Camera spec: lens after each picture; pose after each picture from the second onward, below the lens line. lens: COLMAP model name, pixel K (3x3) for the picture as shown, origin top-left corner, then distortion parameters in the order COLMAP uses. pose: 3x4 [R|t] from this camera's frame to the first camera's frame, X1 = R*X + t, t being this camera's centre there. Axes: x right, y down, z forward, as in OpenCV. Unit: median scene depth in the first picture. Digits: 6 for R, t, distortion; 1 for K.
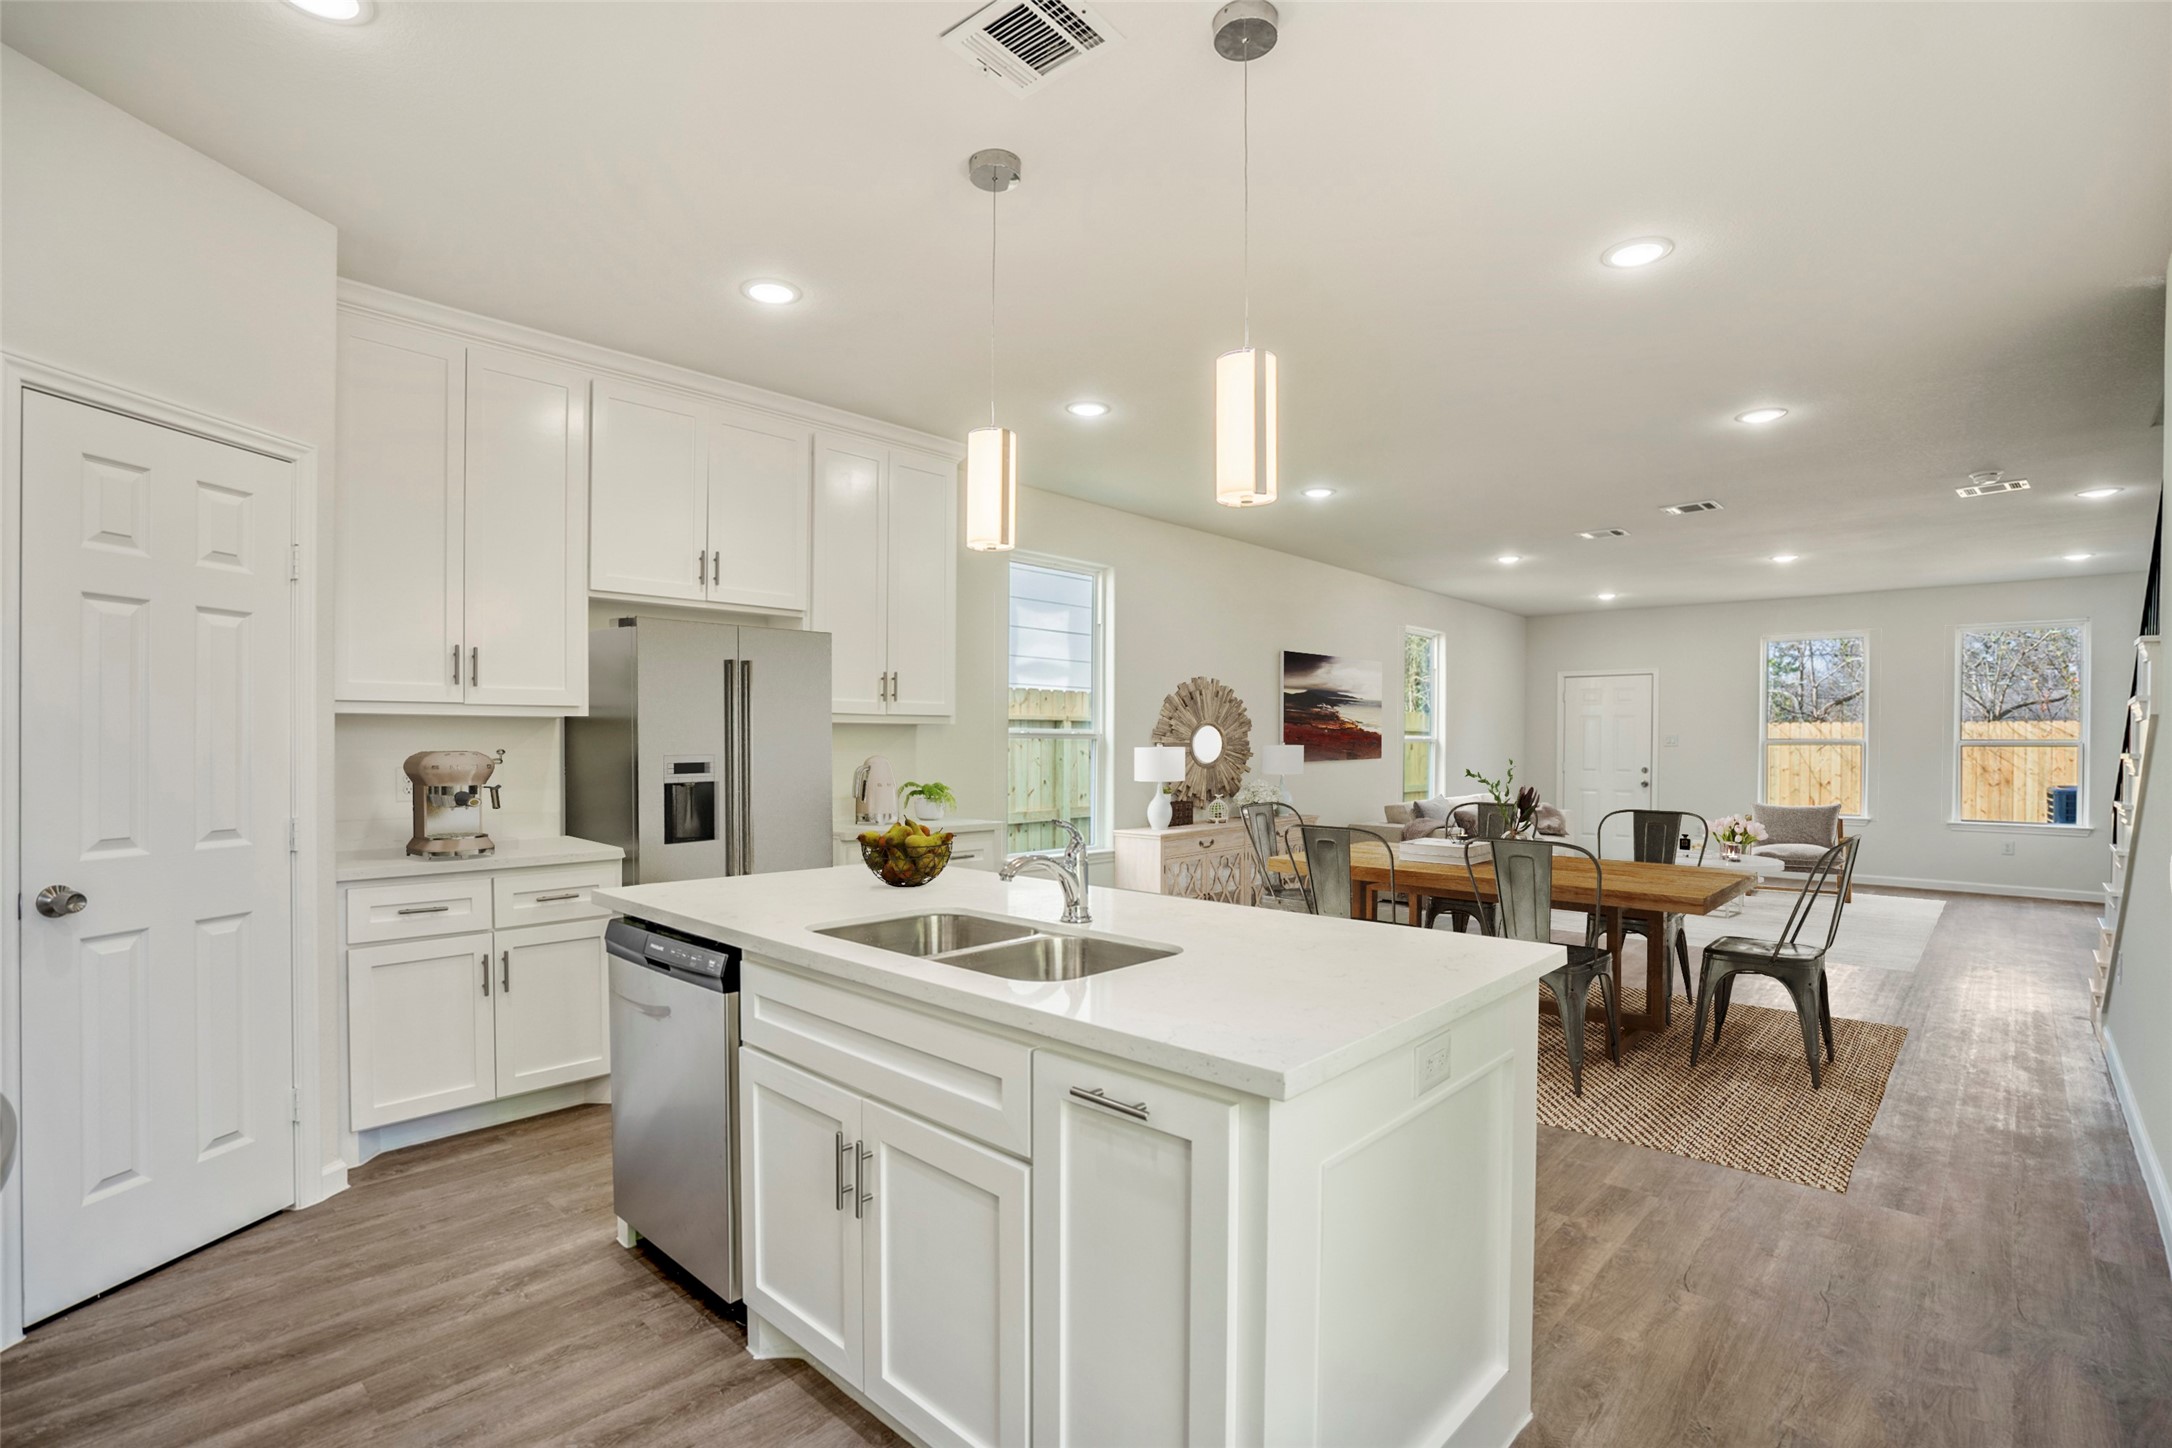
lens RADIAL K [[1000.0, 0, 1108.0], [0, 1000.0, 740.1], [0, 0, 1]] dist [0.007984, -0.003579]
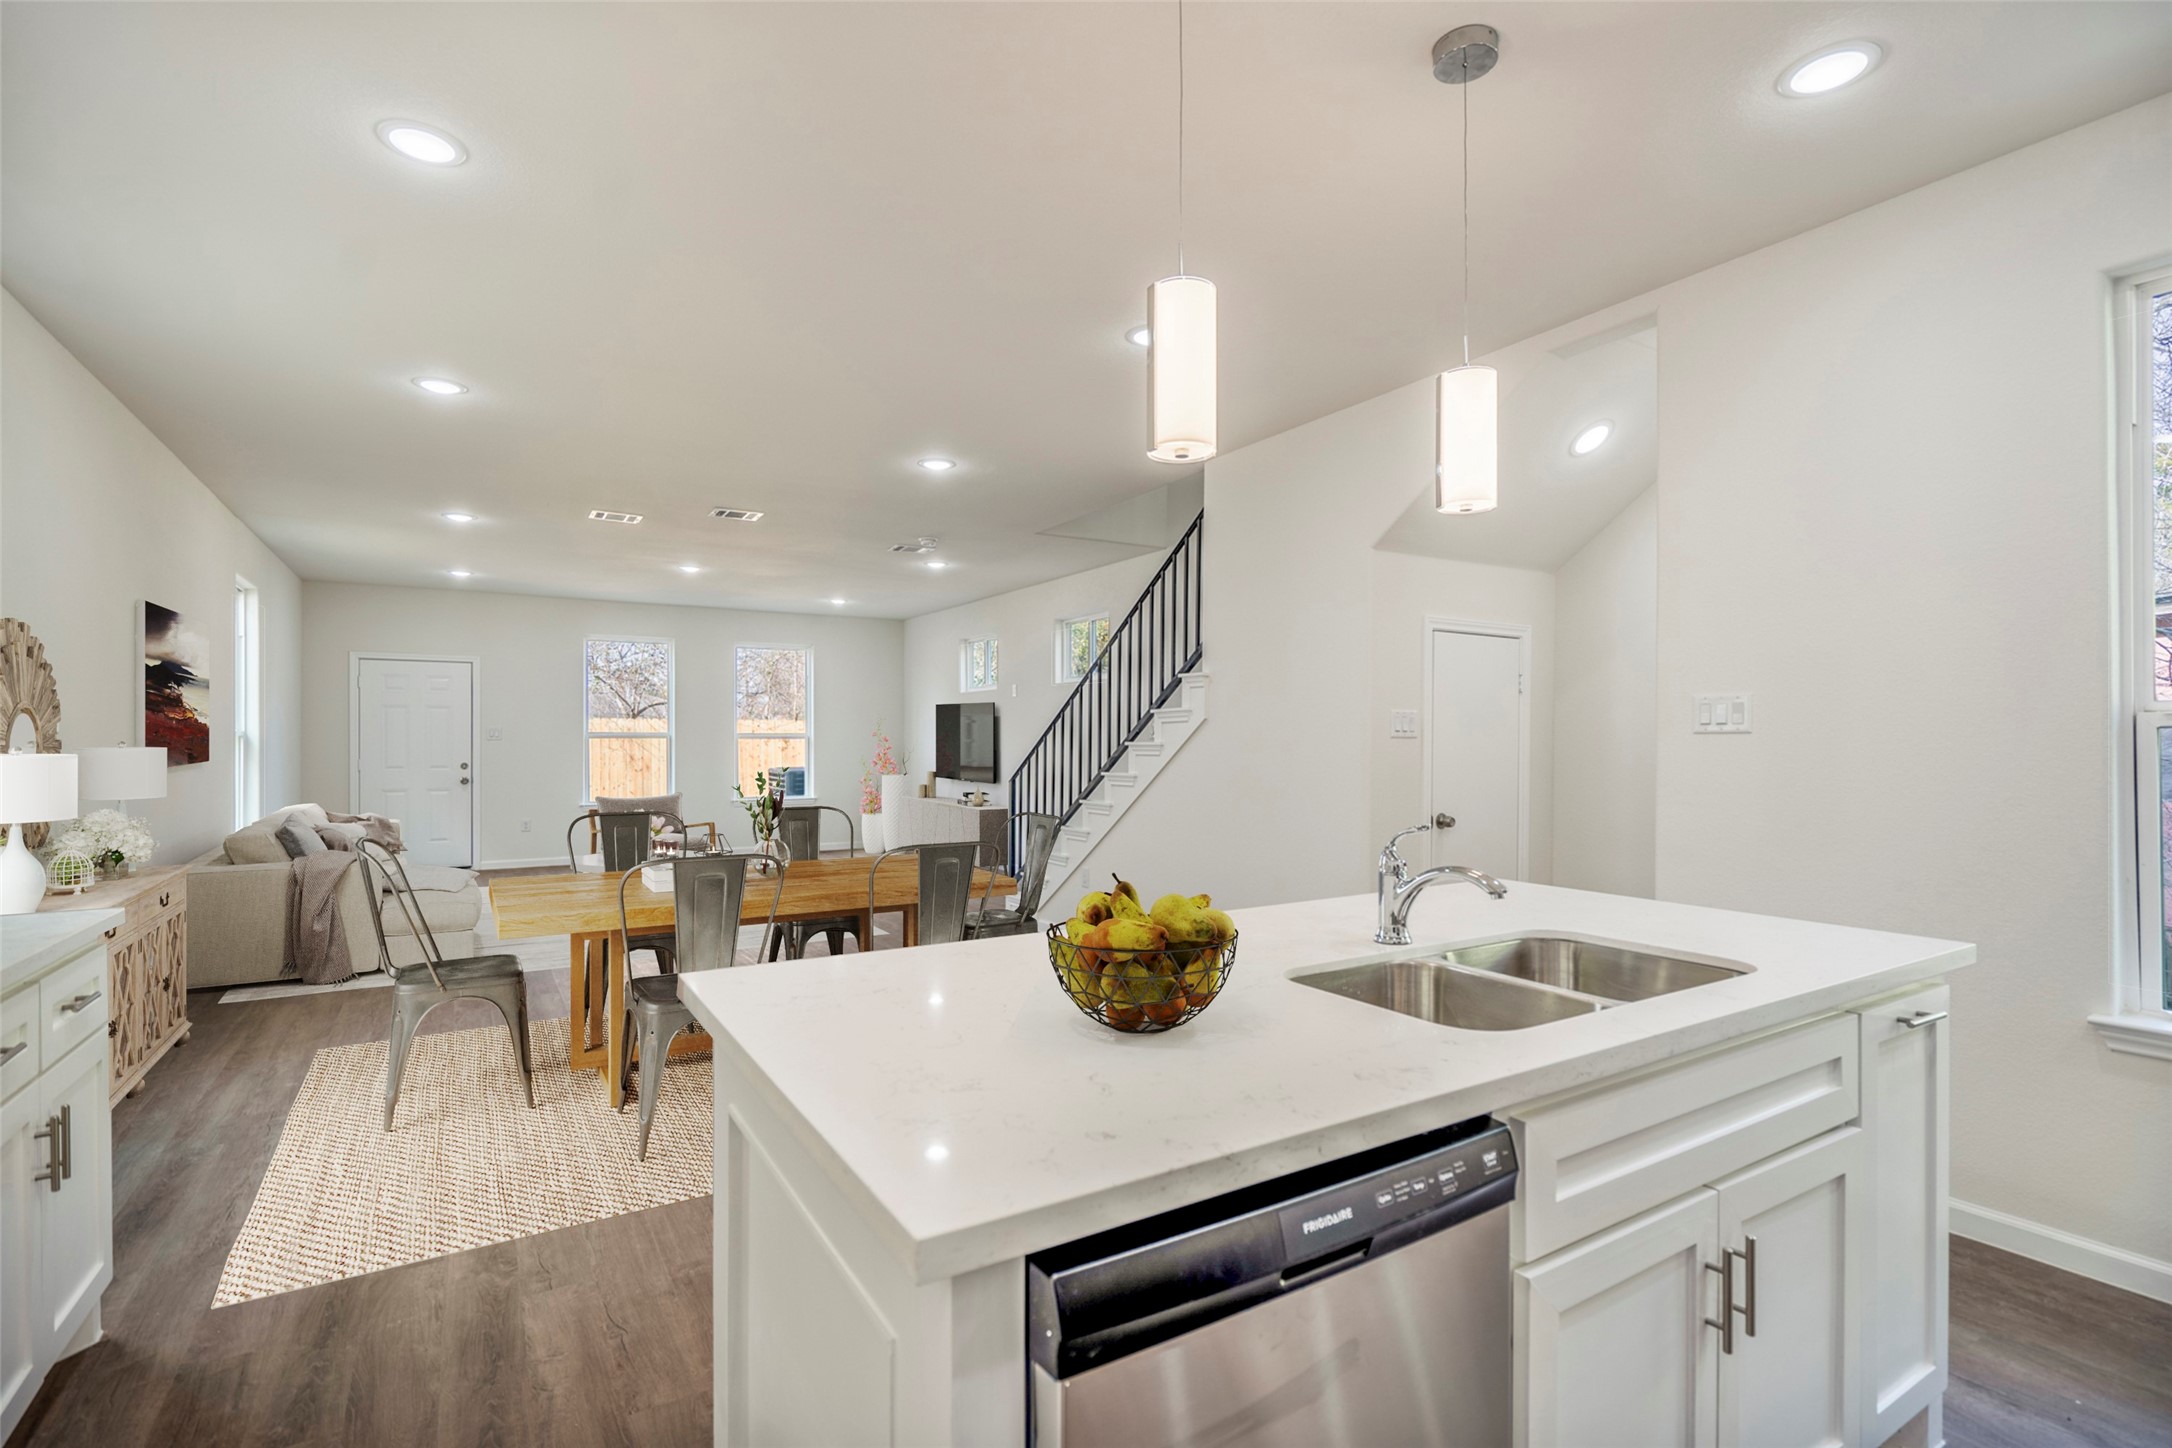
lens RADIAL K [[1000.0, 0, 1067.4], [0, 1000.0, 729.8], [0, 0, 1]] dist [0.007984, -0.003579]
pose [[0.301667, 0.002319, 0.953410, -0.232856], [-0.000893, 0.999997, -0.002149, -0.004417], [-0.953413, -0.000203, 0.301669, 0.277397]]
